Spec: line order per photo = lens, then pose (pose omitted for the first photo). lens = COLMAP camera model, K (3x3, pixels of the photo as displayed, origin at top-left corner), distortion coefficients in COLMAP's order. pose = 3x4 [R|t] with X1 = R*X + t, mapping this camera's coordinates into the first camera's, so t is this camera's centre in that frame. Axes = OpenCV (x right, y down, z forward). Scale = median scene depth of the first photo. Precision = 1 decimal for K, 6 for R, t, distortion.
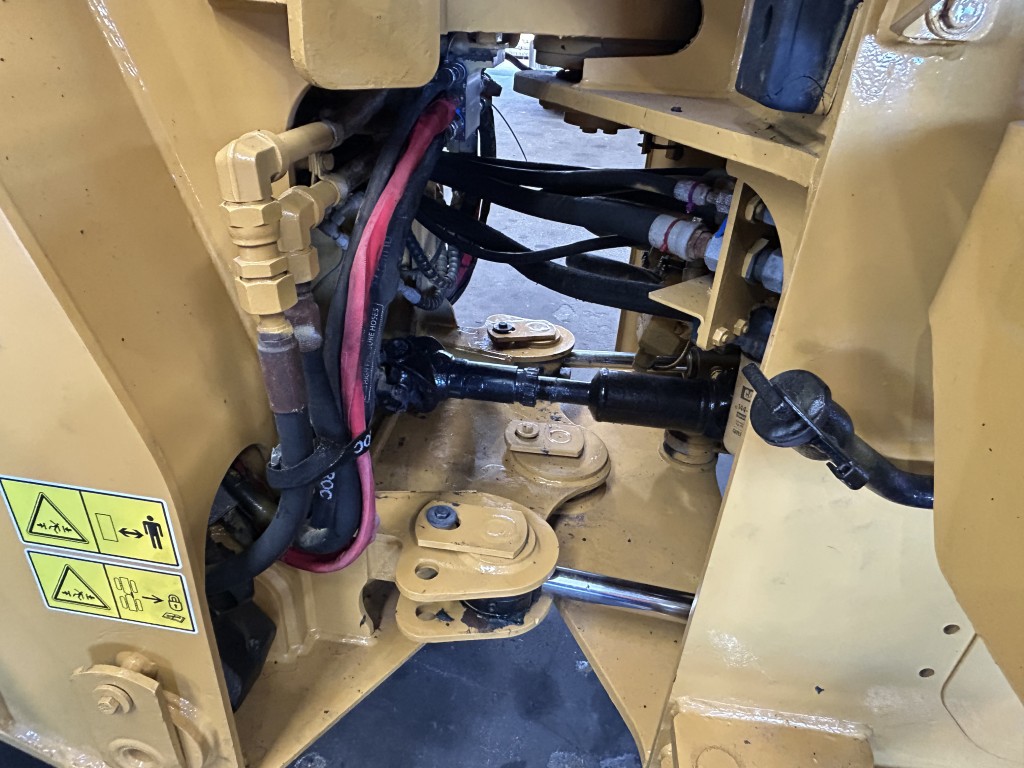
lens RADIAL K [[654.8, 0, 494.4], [0, 654.8, 383.1], [0, 0, 1]] dist [-0.001387, -0.003910]
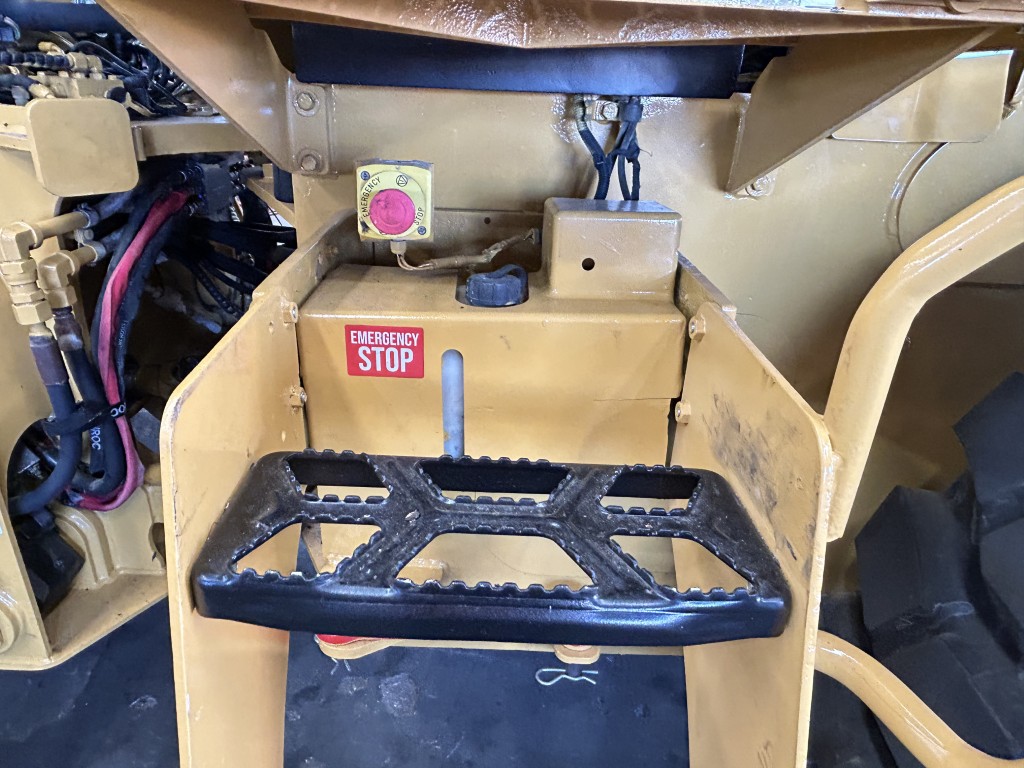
lens RADIAL K [[654.8, 0, 494.4], [0, 654.8, 383.1], [0, 0, 1]] dist [-0.001387, -0.003910]
pose [[0.993324, -0.054847, 0.101481, 0.542235], [0.062201, 0.995551, -0.070775, 0.196576], [-0.097147, 0.076614, 0.992317, -0.647675]]
